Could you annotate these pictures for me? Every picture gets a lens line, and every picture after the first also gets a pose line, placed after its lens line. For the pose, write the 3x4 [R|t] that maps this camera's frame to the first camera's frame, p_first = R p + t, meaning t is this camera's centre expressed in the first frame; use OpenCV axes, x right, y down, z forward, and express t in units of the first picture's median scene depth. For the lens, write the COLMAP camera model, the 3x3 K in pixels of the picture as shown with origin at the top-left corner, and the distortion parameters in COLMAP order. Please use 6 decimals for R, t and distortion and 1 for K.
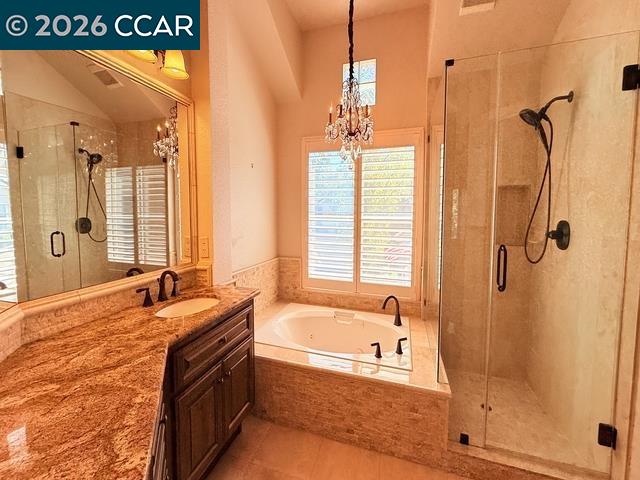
lens RADIAL K [[258.6, 0, 322.8], [0, 258.6, 234.6], [0, 0, 1]] dist [0.002470, 0.000252]
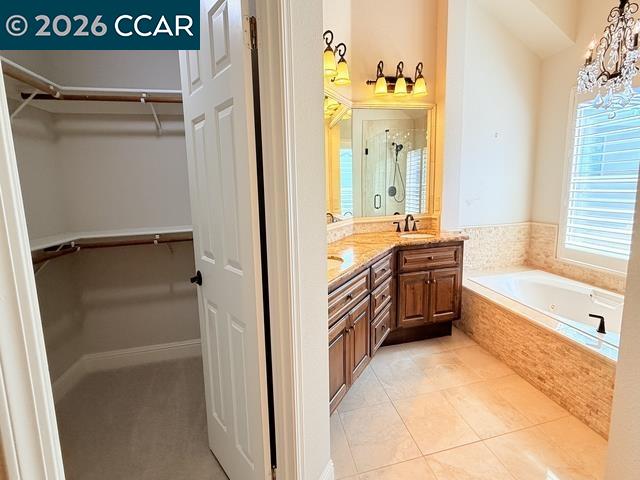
lens RADIAL K [[258.6, 0, 317.0], [0, 258.6, 218.8], [0, 0, 1]] dist [0.002470, 0.000252]
pose [[0.472665, 0.086864, -0.876951, 0.492339], [-0.034810, 0.996194, 0.079913, 0.040119], [0.880555, -0.007245, 0.473889, -0.288726]]
